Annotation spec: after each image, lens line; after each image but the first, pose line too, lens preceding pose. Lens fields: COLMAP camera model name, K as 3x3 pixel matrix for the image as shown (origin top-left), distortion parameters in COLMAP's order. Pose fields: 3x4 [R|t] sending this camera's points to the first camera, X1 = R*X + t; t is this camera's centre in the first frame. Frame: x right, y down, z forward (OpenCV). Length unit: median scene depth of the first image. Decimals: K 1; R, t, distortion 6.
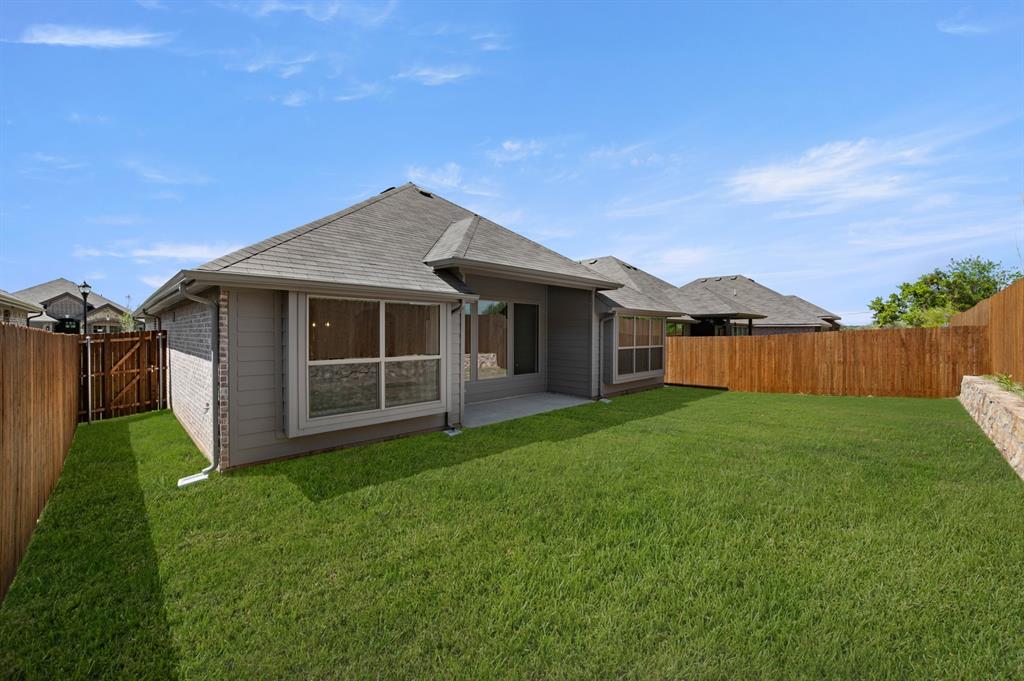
lens RADIAL K [[398.7, 0, 512.9], [0, 398.7, 339.6], [0, 0, 1]] dist [0.003180, -0.000282]
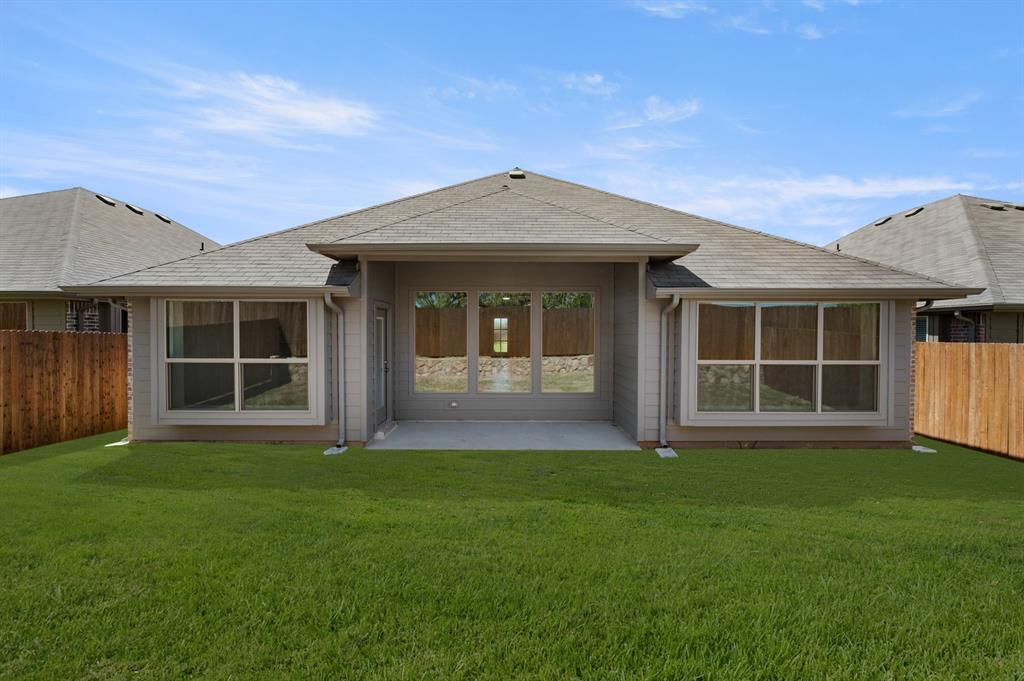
lens RADIAL K [[398.7, 0, 510.3], [0, 398.7, 337.7], [0, 0, 1]] dist [0.003180, -0.000282]
pose [[0.712088, 0.012708, -0.701975, 0.480212], [-0.013456, 0.999900, 0.004452, -0.011091], [0.701961, 0.006276, 0.712188, 0.441810]]
